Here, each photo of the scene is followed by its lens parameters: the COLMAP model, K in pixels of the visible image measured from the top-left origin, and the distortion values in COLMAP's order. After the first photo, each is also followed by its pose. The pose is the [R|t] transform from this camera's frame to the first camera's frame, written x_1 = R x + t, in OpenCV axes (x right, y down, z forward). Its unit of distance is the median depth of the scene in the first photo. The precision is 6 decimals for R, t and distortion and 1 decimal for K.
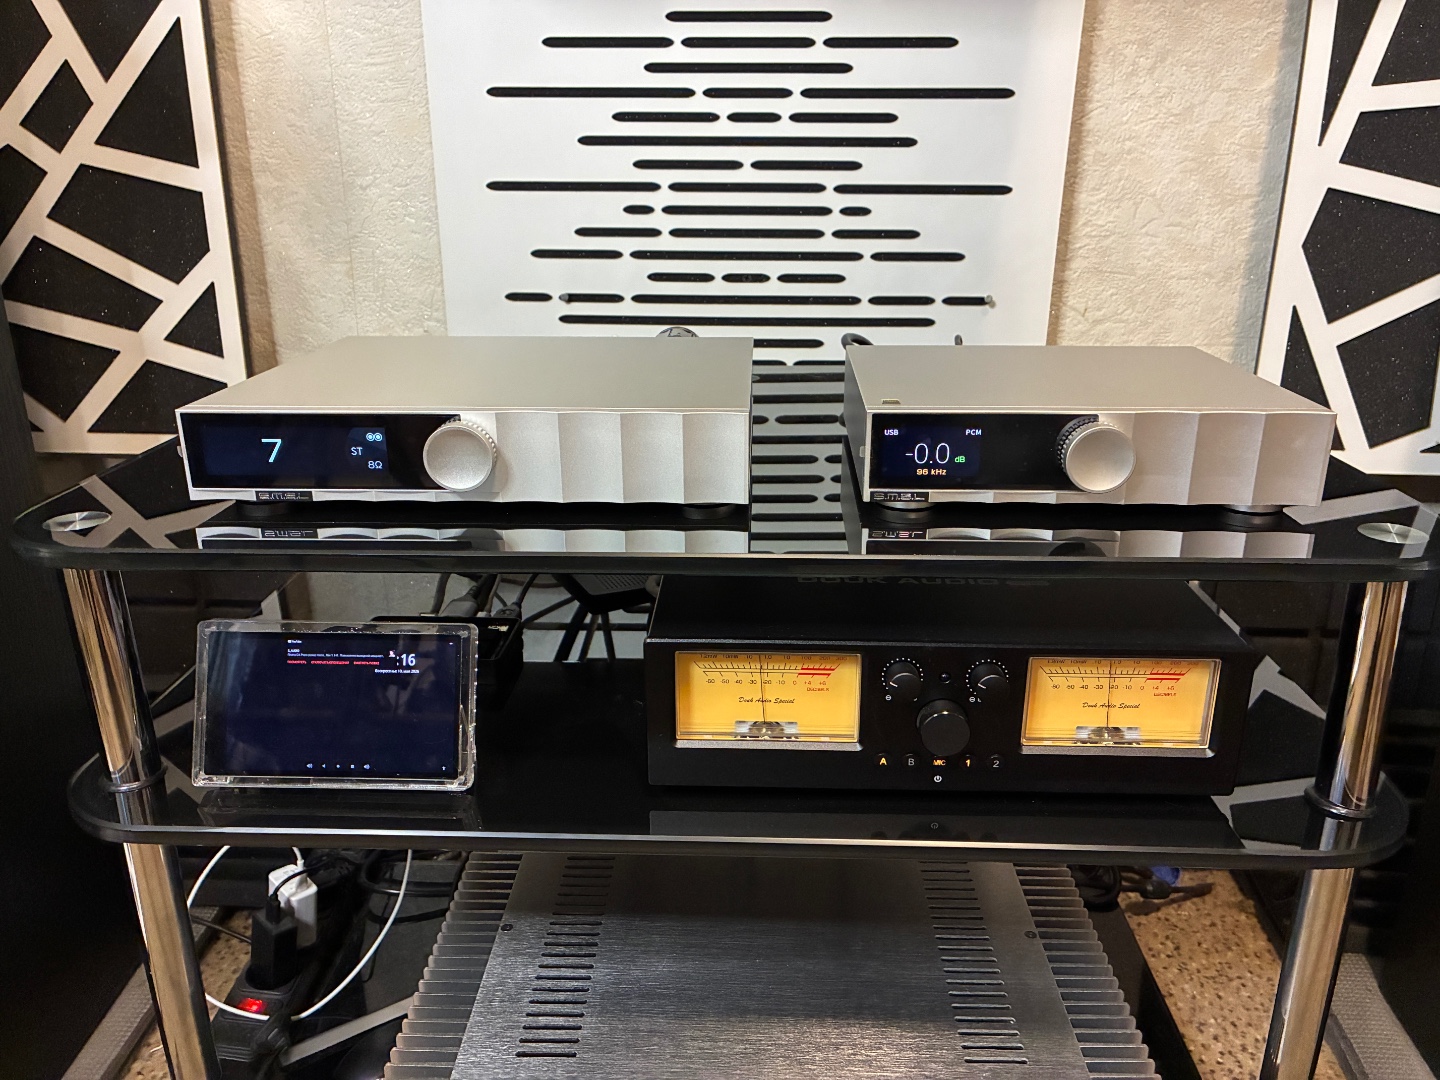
lens RADIAL K [[1132.4, 0, 723.2], [0, 1132.4, 542.9], [0, 0, 1]] dist [0.030718, -0.027602]
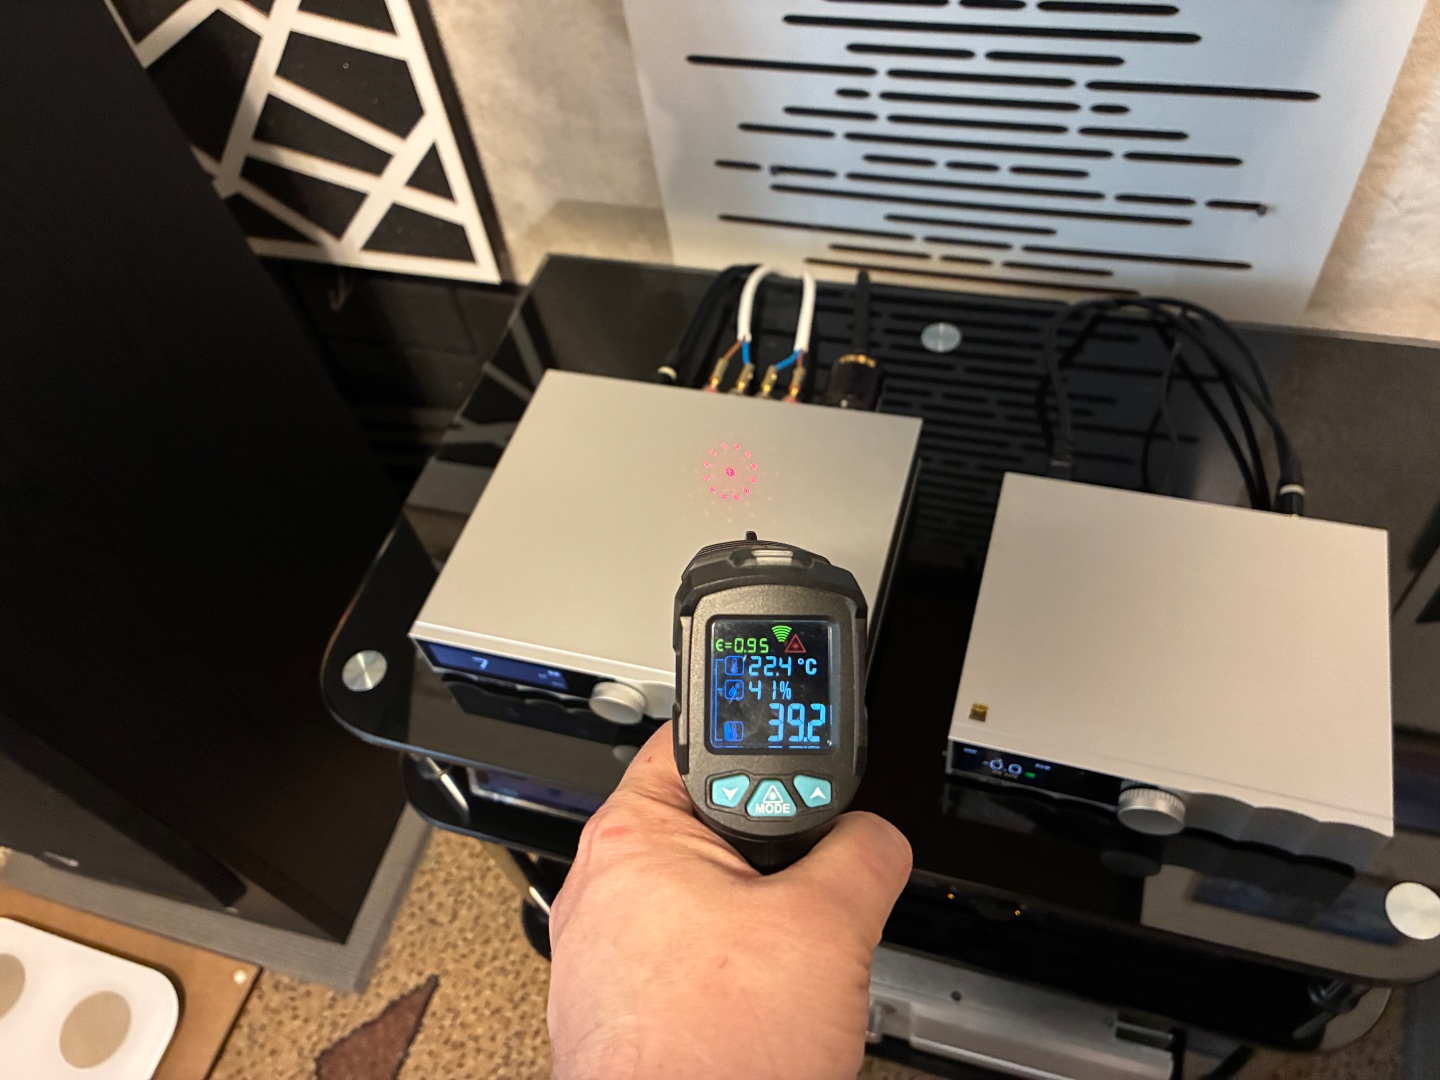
lens RADIAL K [[1132.4, 0, 718.5], [0, 1132.4, 542.1], [0, 0, 1]] dist [0.030718, -0.027602]
pose [[0.959544, 0.135008, -0.247078, 0.089230], [0.039382, 0.804559, 0.592566, -0.535207], [0.278790, -0.578324, 0.766693, 0.096992]]
